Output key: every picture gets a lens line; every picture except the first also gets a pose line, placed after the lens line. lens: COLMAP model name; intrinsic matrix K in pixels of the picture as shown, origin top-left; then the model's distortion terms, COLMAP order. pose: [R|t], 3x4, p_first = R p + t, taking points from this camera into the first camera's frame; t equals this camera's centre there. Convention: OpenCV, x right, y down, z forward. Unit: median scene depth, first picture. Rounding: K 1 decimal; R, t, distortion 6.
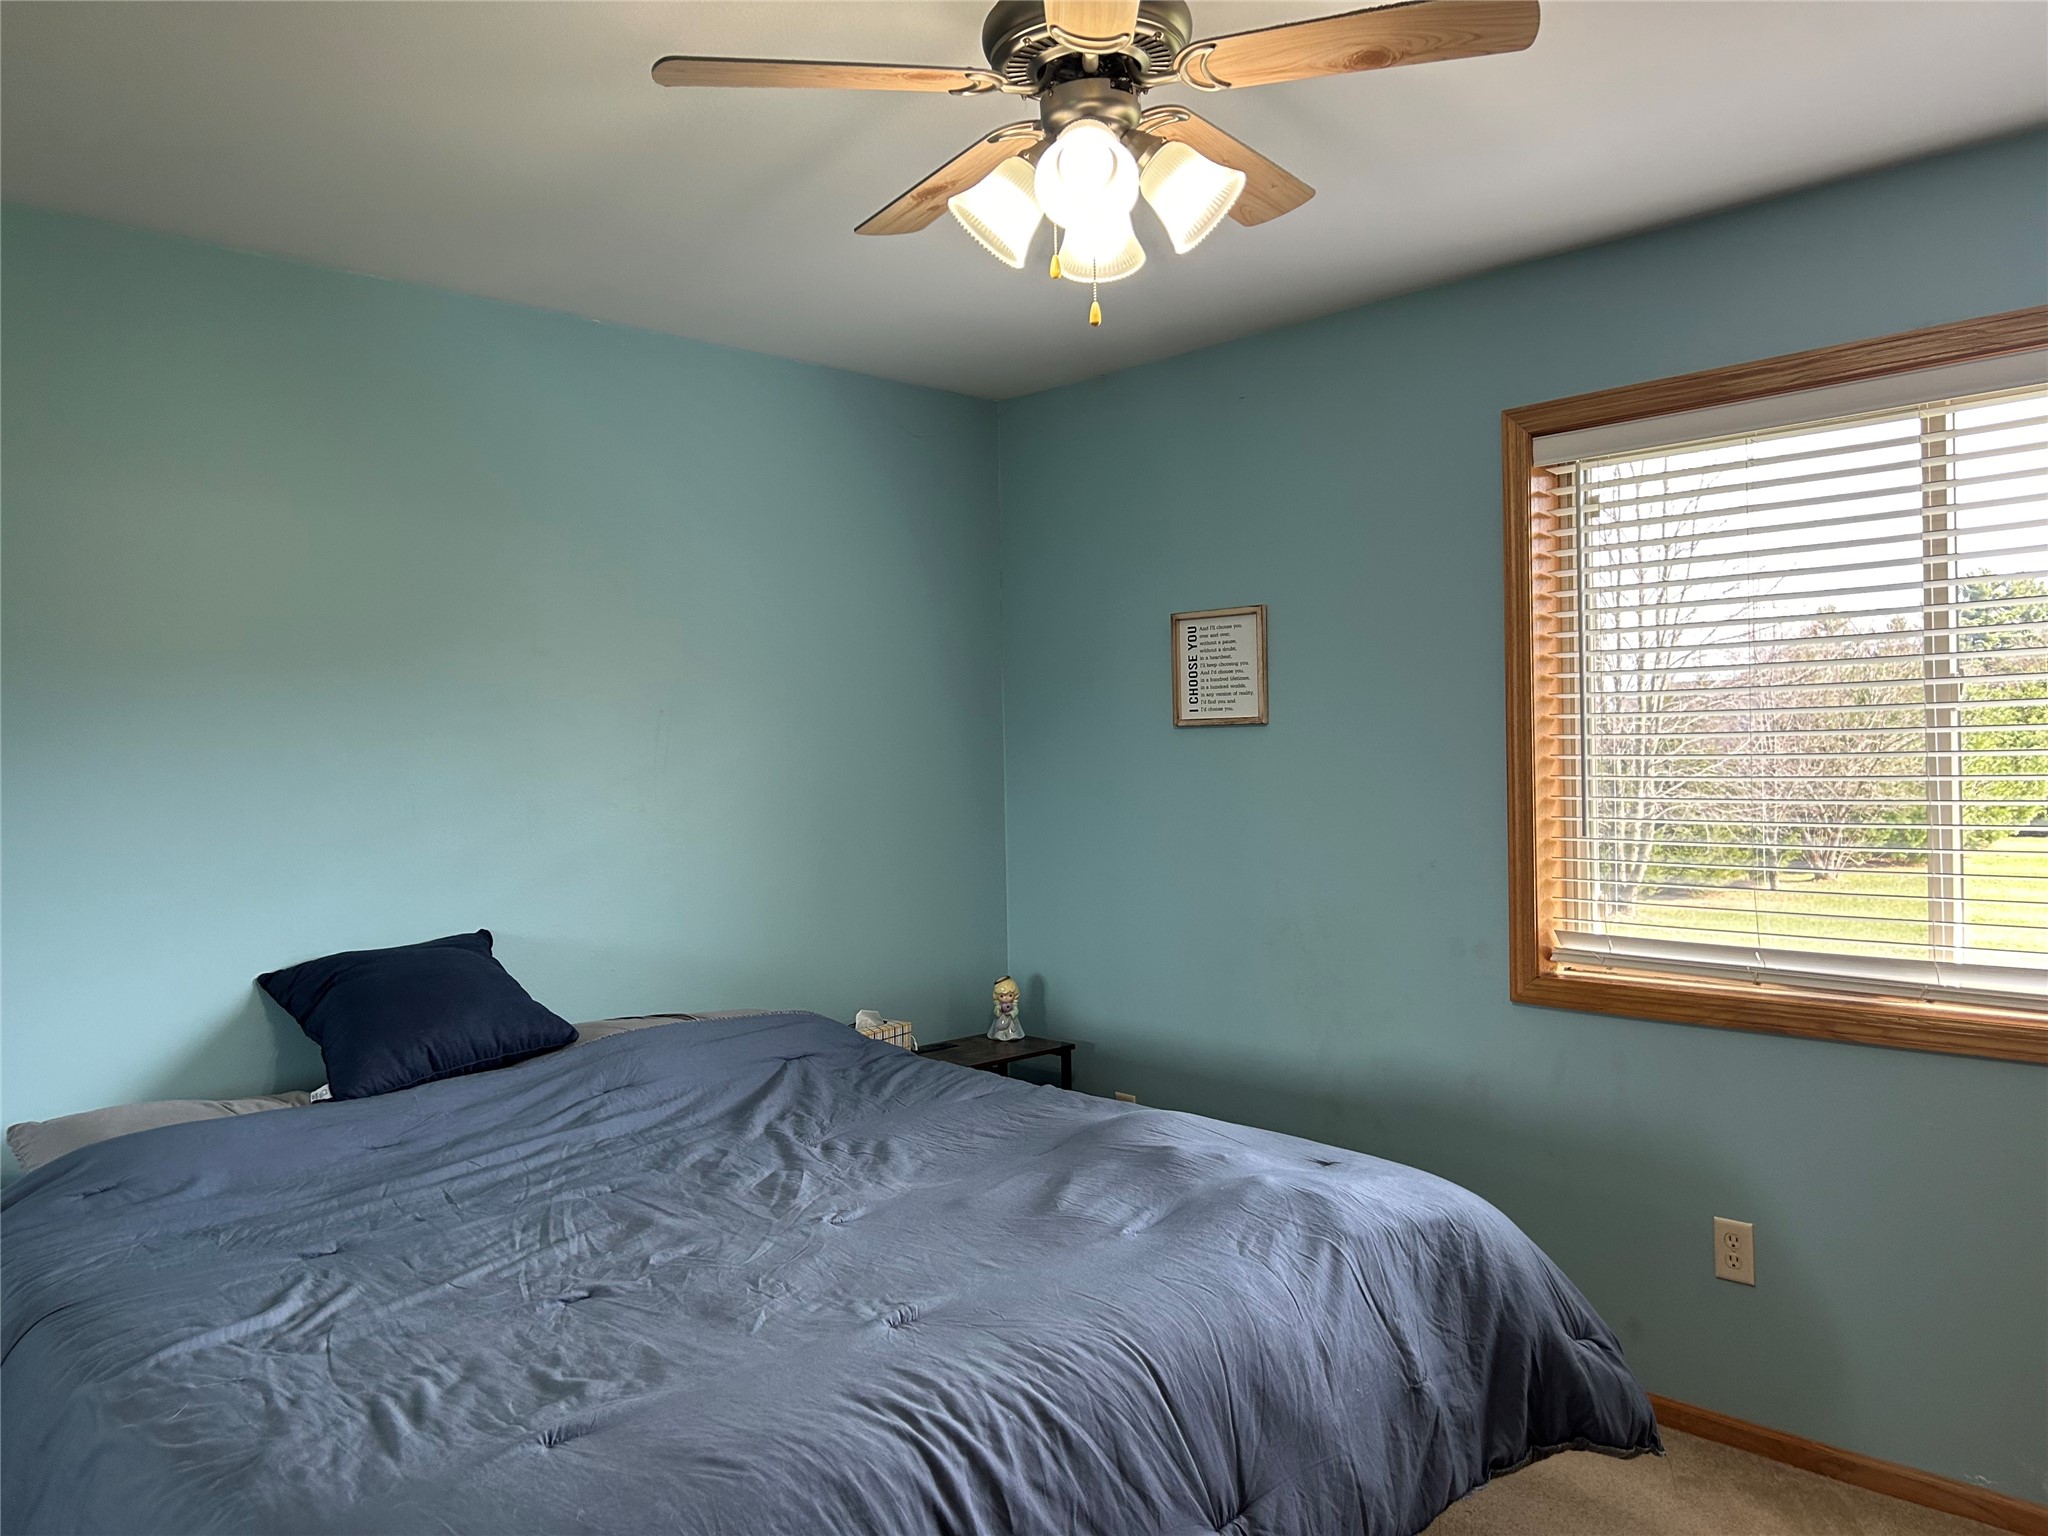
lens RADIAL K [[1543.0, 0, 1035.9], [0, 1543.0, 765.6], [0, 0, 1]] dist [0.069720, -0.080235]
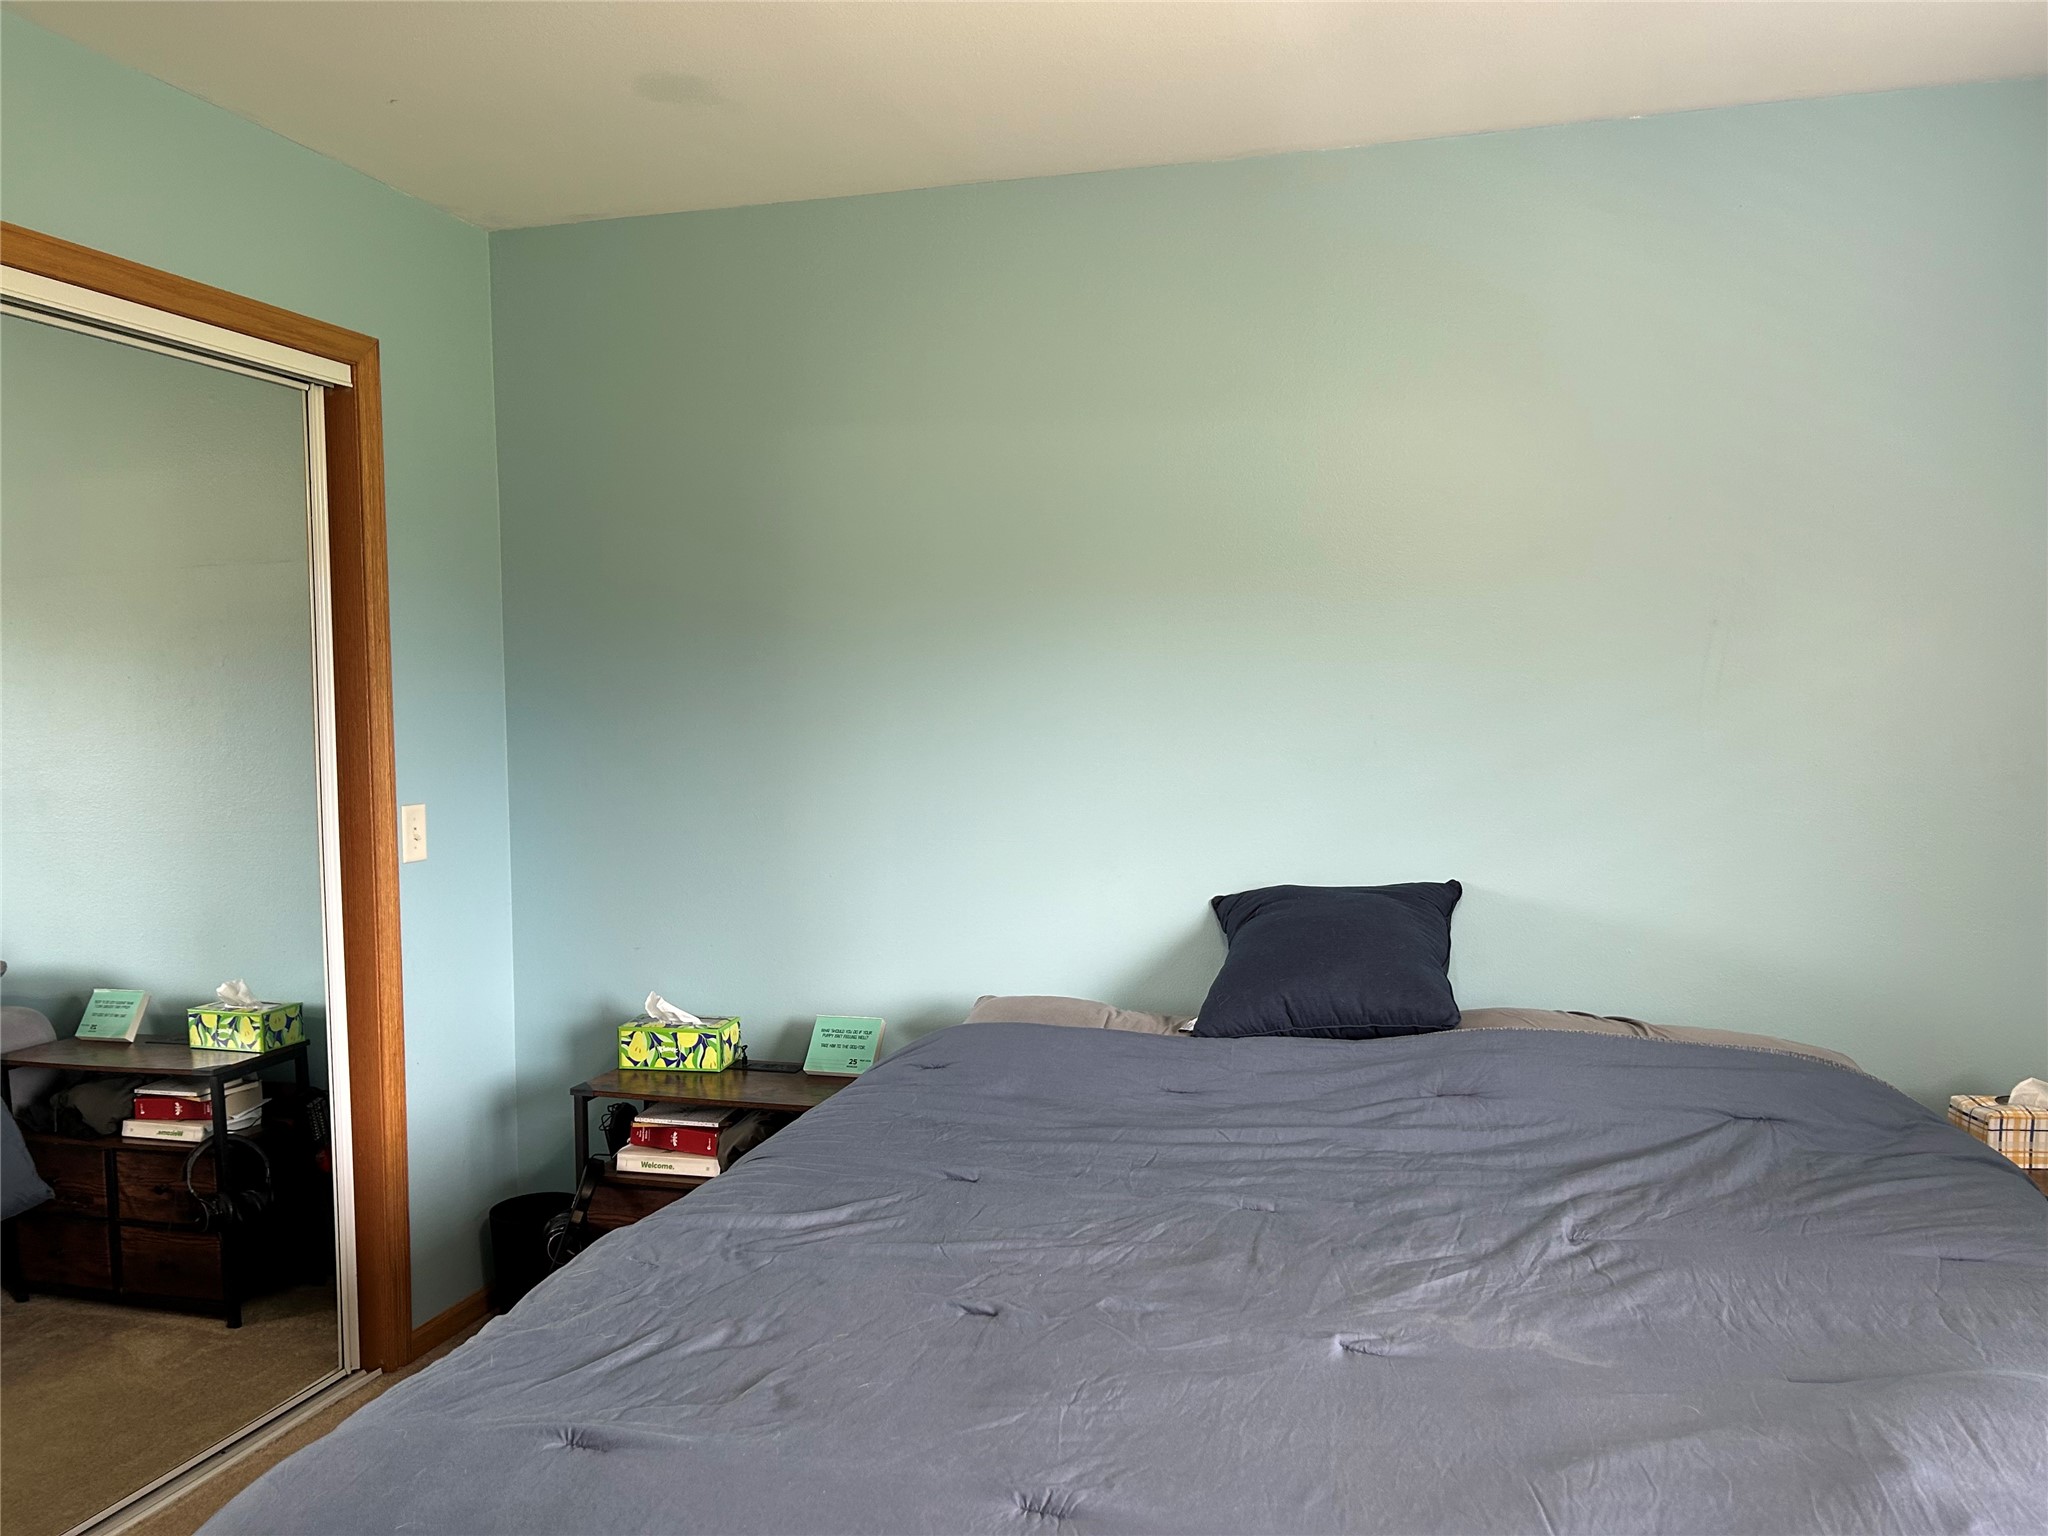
lens RADIAL K [[1543.0, 0, 1035.9], [0, 1543.0, 765.6], [0, 0, 1]] dist [0.069720, -0.080235]
pose [[0.502334, 0.056292, -0.862839, 0.367134], [-0.009279, 0.998172, 0.059719, -0.011363], [0.864624, -0.021993, 0.501938, 0.485357]]
